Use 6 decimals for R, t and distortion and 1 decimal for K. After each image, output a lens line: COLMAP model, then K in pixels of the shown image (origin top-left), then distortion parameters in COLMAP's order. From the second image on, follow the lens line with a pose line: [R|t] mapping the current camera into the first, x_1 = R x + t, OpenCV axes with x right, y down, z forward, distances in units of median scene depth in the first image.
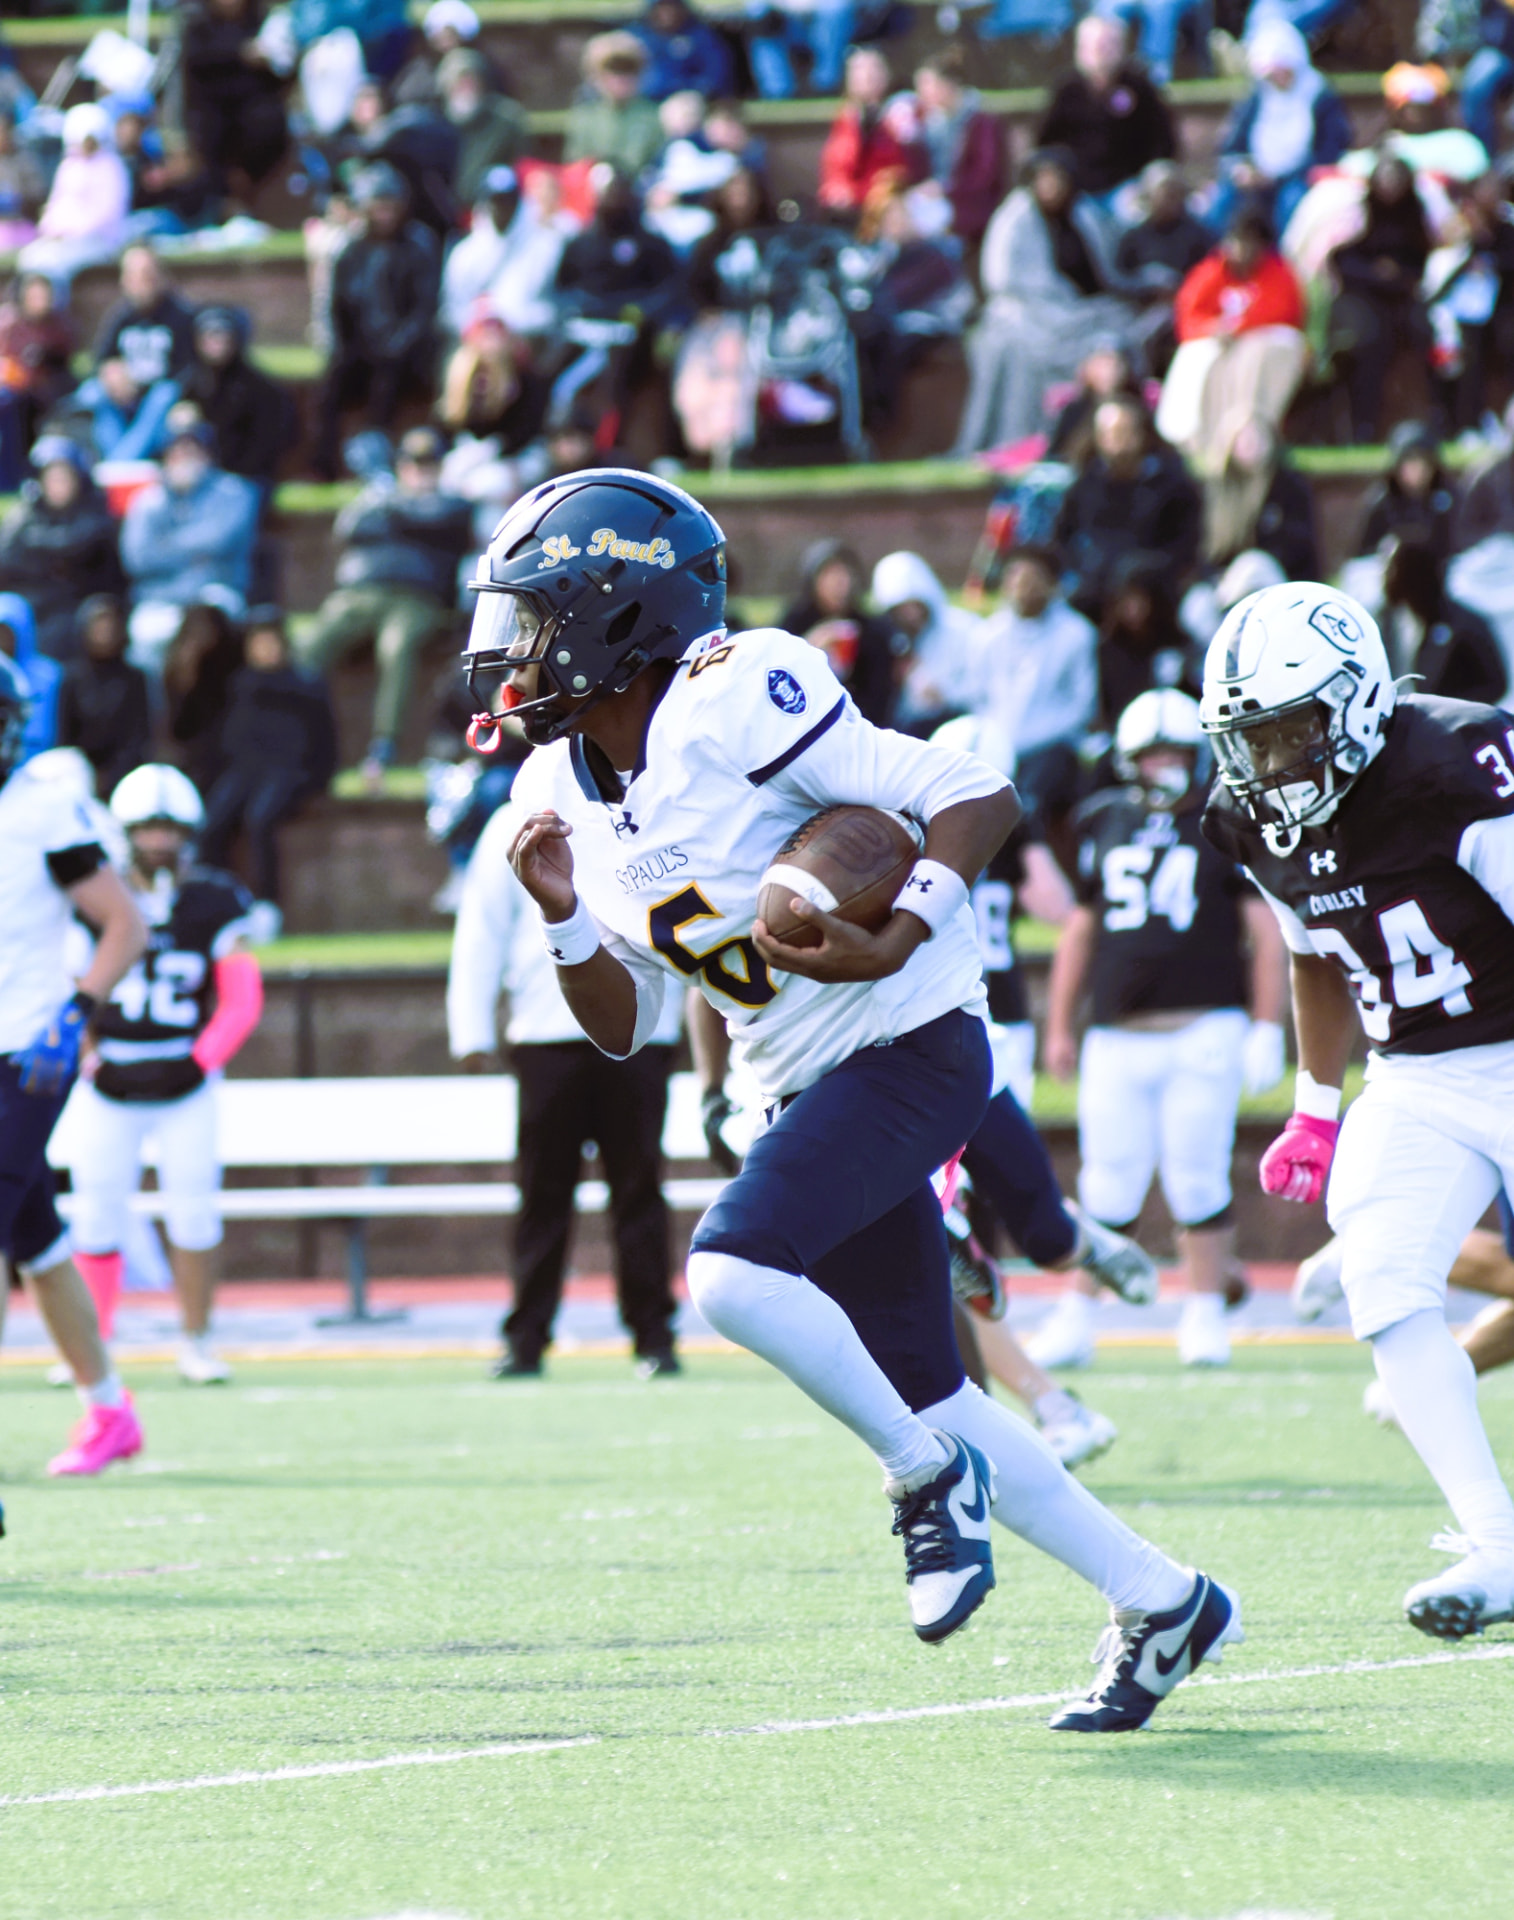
lens RADIAL K [[1424.4, 0, 756.5], [0, 1424.4, 961.9], [0, 0, 1]] dist [-0.000458, 0.002298]
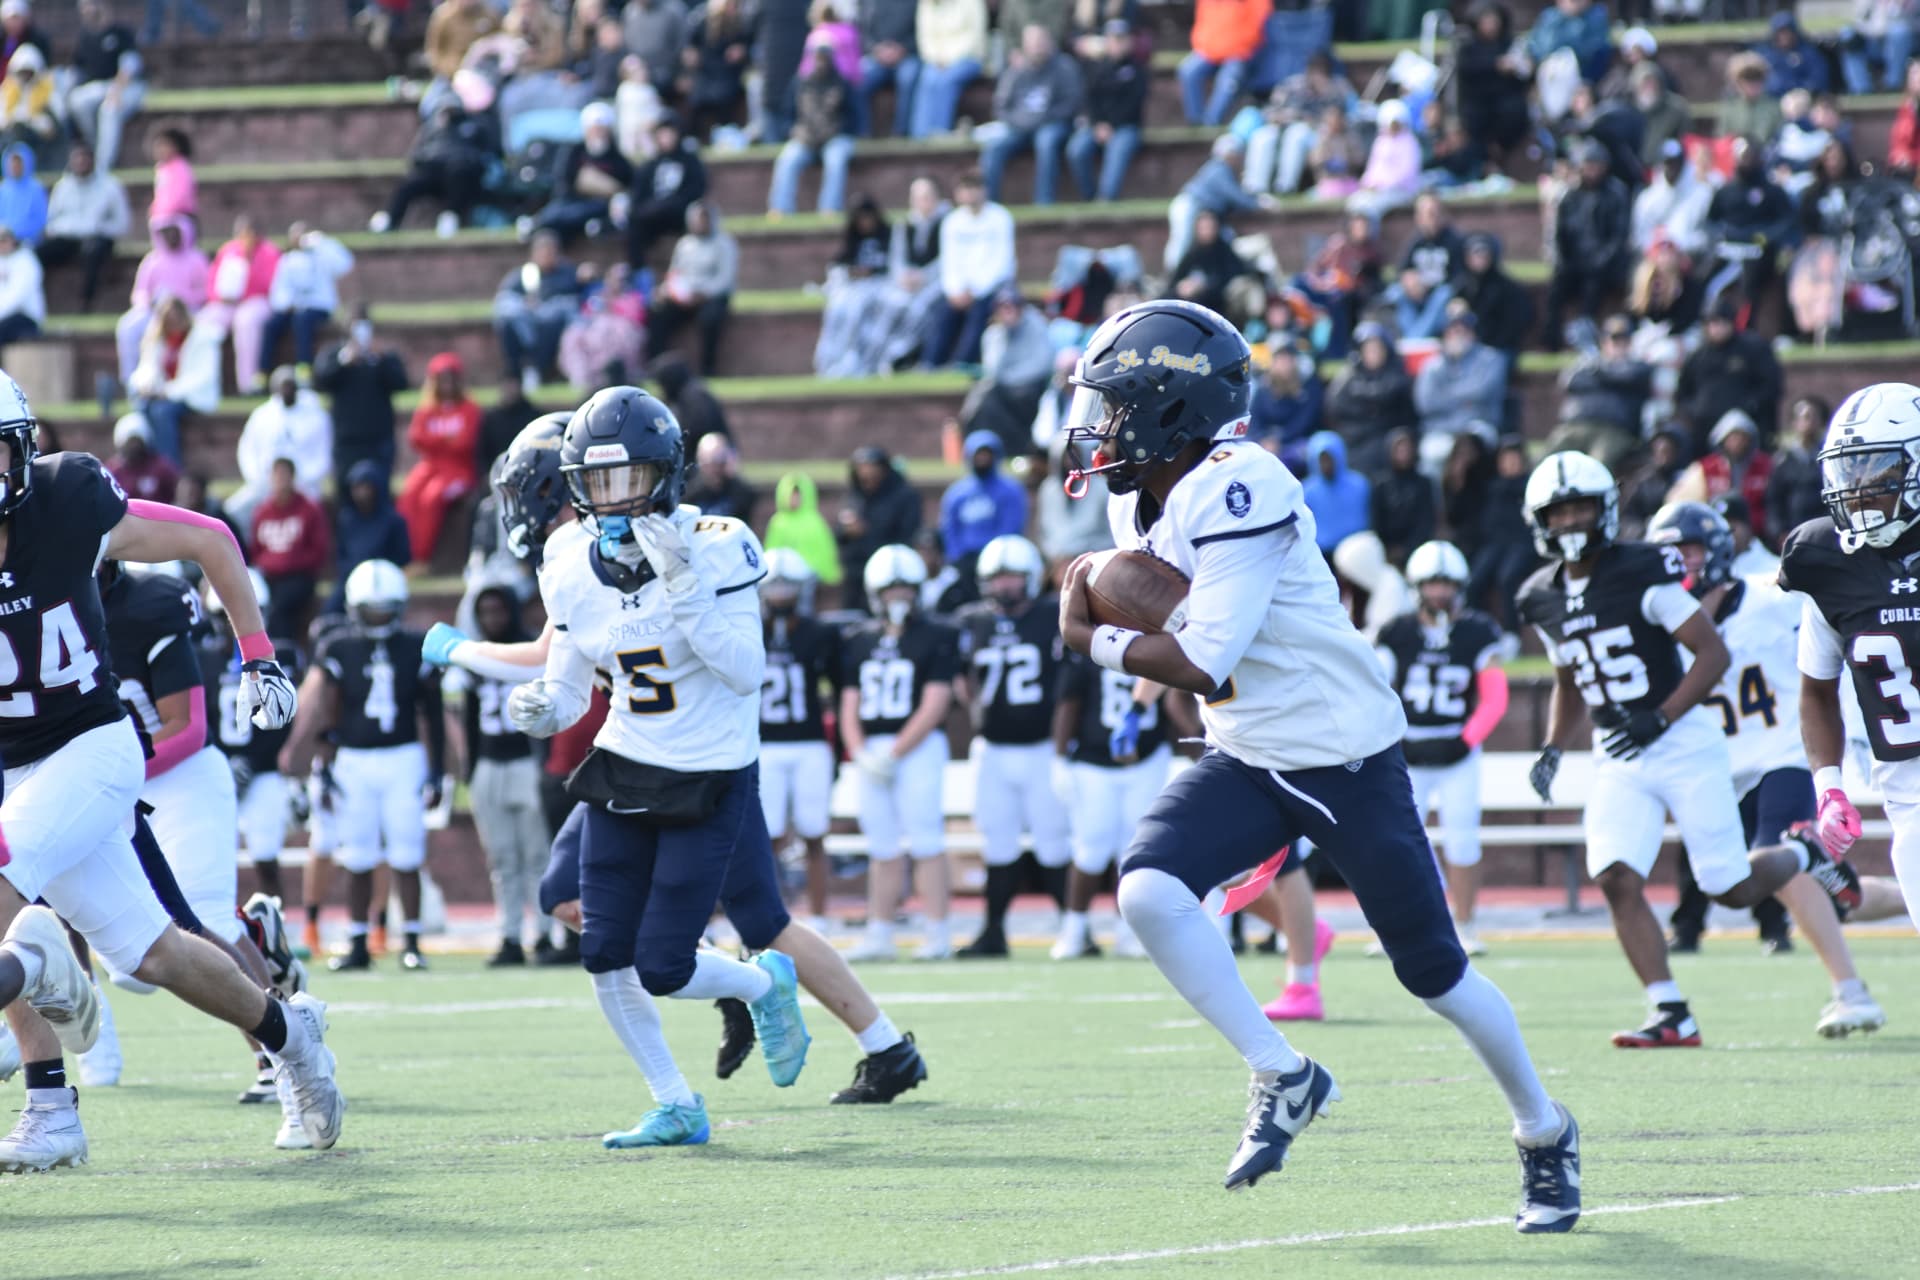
lens RADIAL K [[978.9, 0, 959.4], [0, 978.9, 623.3], [0, 0, 1]] dist [0.003246, -0.000392]
pose [[0.999951, 0.003081, -0.009440, -0.913928], [-0.003098, 0.999994, -0.001724, -0.048581], [0.009435, 0.001753, 0.999954, -0.032859]]
